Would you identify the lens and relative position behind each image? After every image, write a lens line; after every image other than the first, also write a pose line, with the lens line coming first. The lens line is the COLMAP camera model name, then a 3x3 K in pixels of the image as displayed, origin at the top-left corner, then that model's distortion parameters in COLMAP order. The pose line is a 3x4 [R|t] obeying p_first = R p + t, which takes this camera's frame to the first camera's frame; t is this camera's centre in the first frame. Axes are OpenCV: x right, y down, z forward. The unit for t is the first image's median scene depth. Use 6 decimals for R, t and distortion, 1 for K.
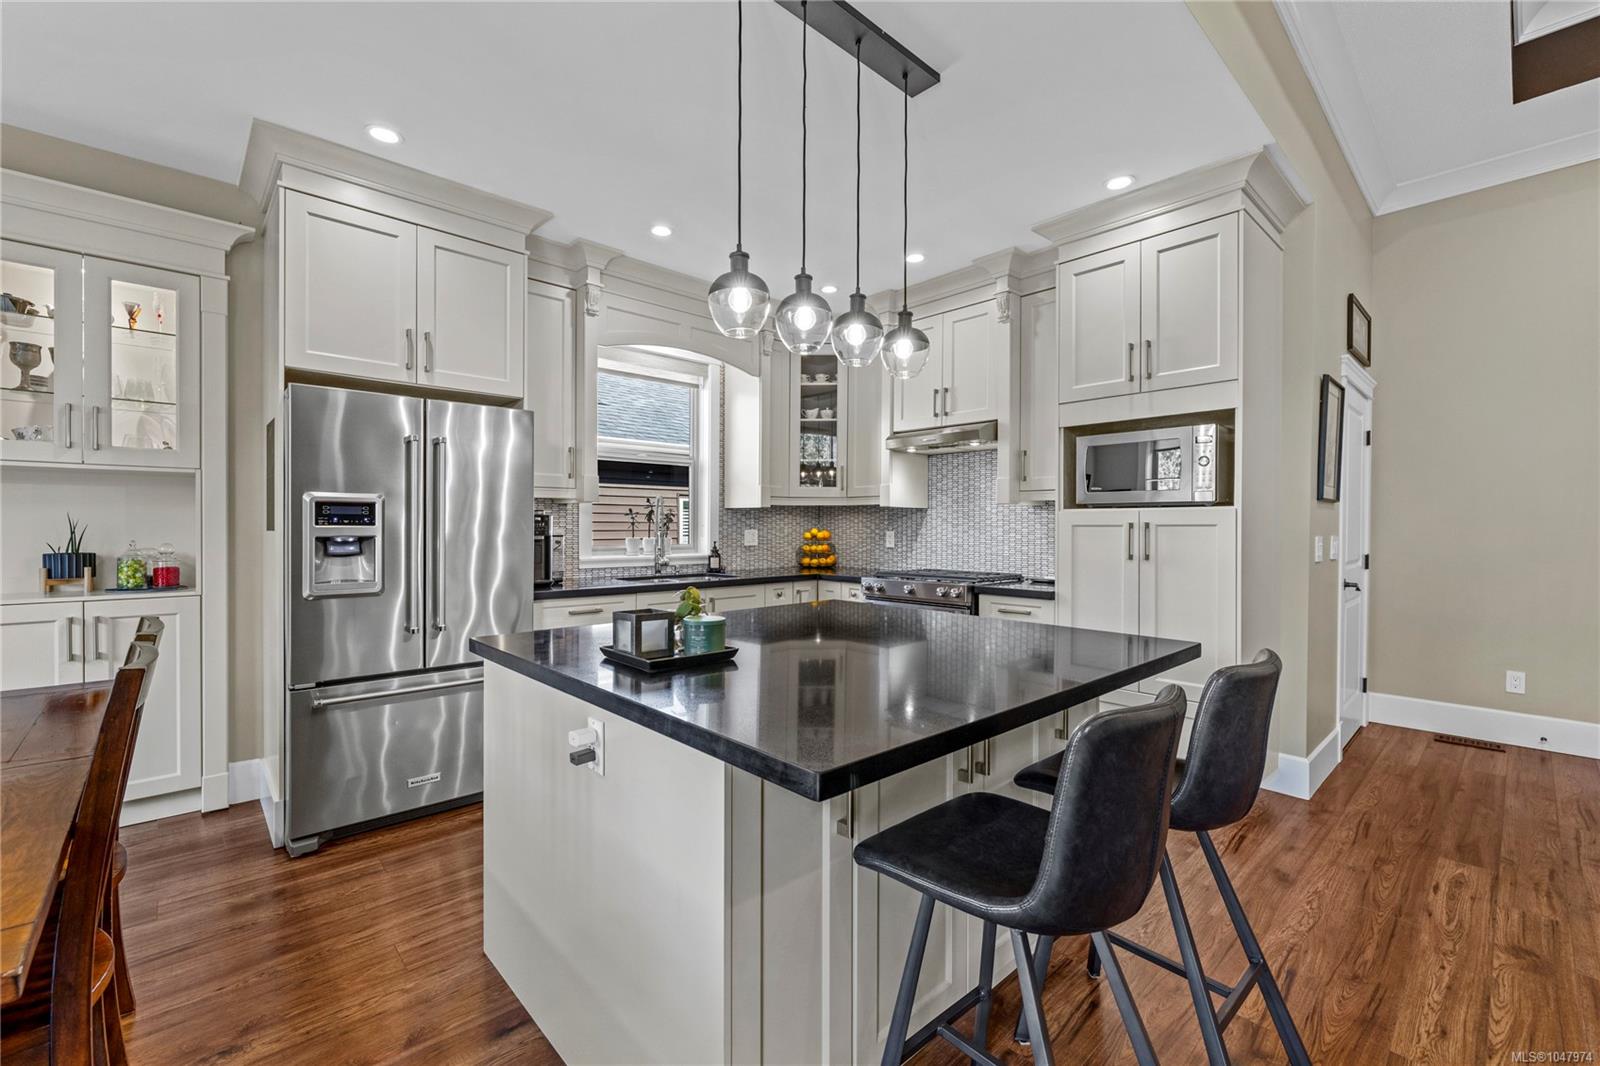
lens RADIAL K [[670.4, 0, 794.4], [0, 670.4, 531.4], [0, 0, 1]] dist [0.002815, 0.000180]
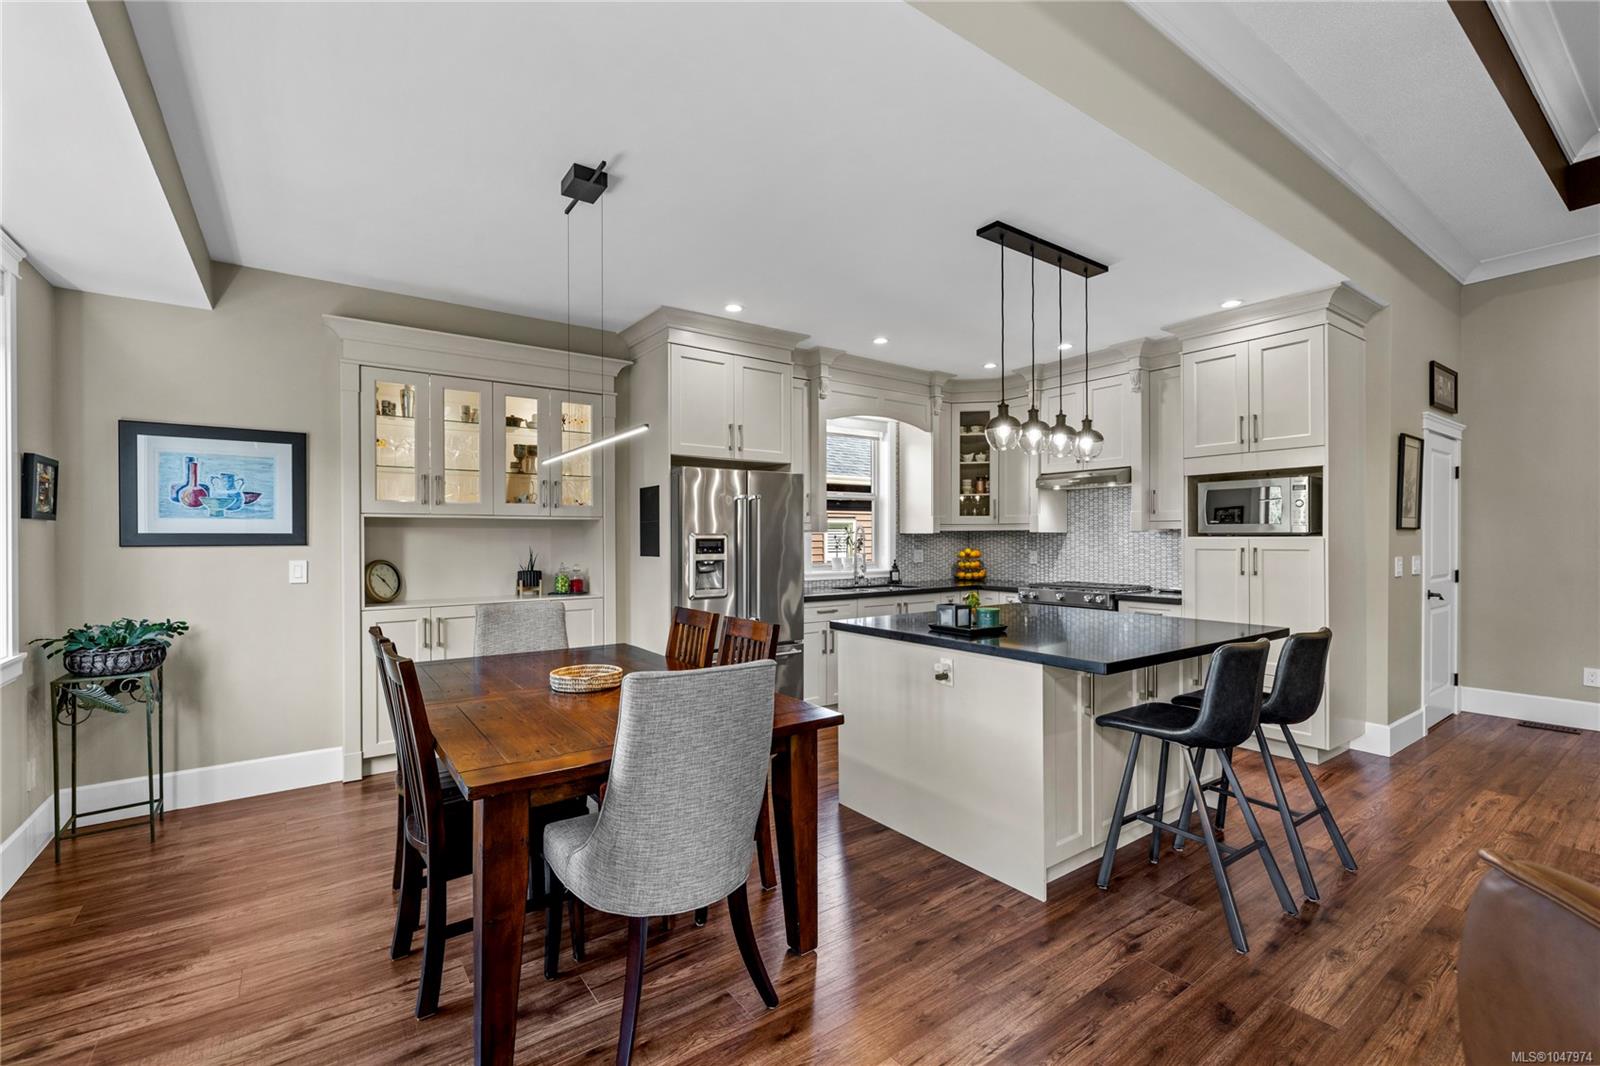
lens RADIAL K [[670.4, 0, 792.8], [0, 670.4, 539.9], [0, 0, 1]] dist [0.002815, 0.000180]
pose [[0.991754, -0.006551, -0.127988, -0.230257], [0.005912, 0.999968, -0.005369, -0.027071], [0.128019, 0.004568, 0.991761, -0.469976]]
